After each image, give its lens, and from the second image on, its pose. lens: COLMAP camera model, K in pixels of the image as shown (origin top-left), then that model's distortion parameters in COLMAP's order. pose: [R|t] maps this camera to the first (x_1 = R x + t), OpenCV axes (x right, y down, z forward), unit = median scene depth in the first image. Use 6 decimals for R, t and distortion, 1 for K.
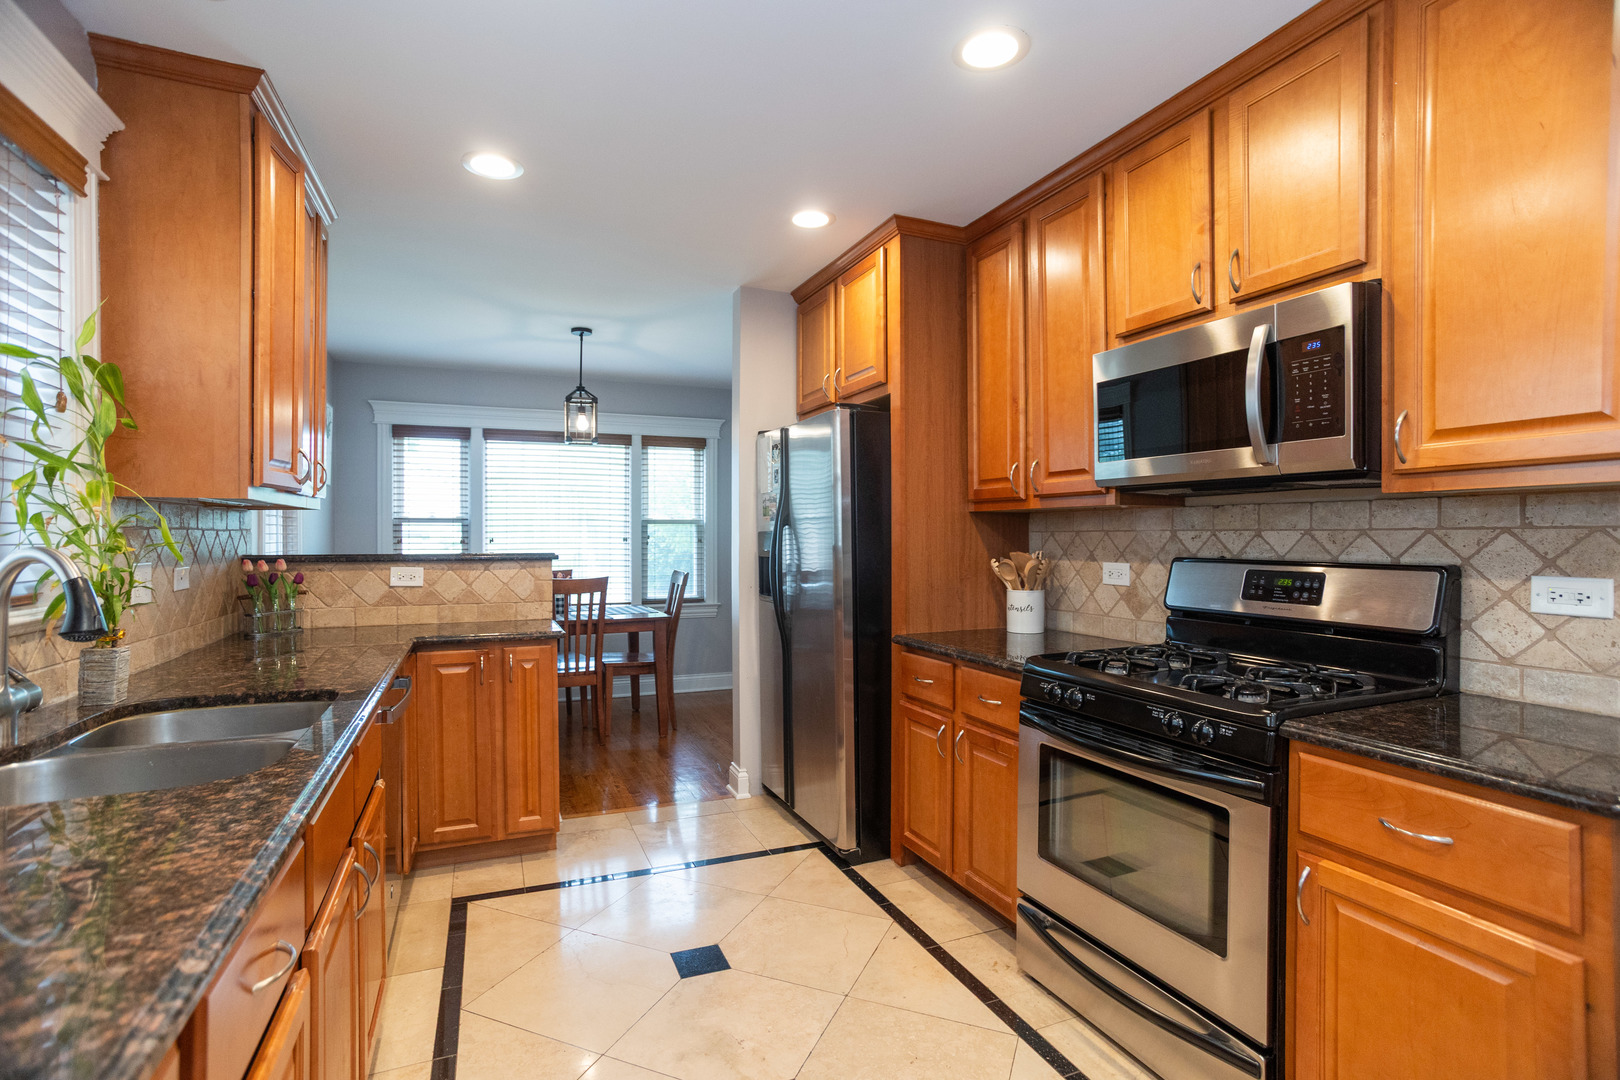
lens RADIAL K [[778.6, 0, 813.4], [0, 778.6, 546.3], [0, 0, 1]] dist [-0.028481, 0.009003]
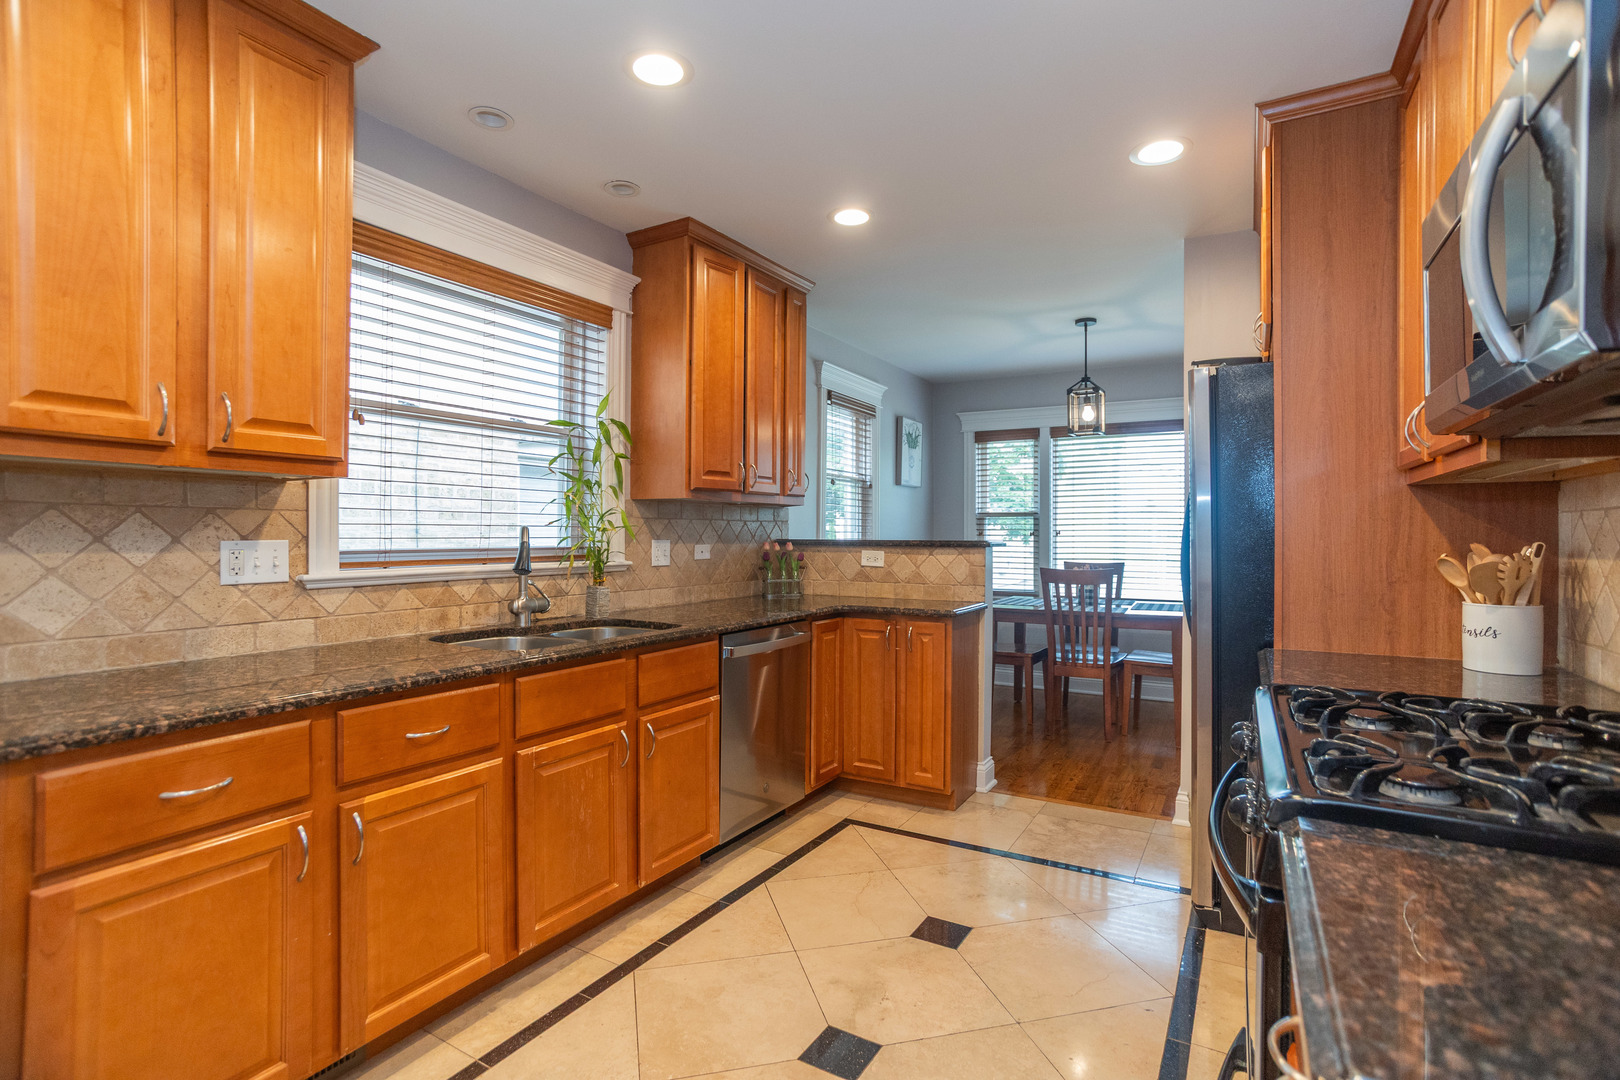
lens RADIAL K [[778.6, 0, 796.1], [0, 778.6, 535.5], [0, 0, 1]] dist [-0.028481, 0.009003]
pose [[0.605148, 0.004064, -0.796103, 0.414029], [-0.012556, 0.999911, -0.004440, 0.010333], [0.796014, 0.012682, 0.605145, 0.159668]]
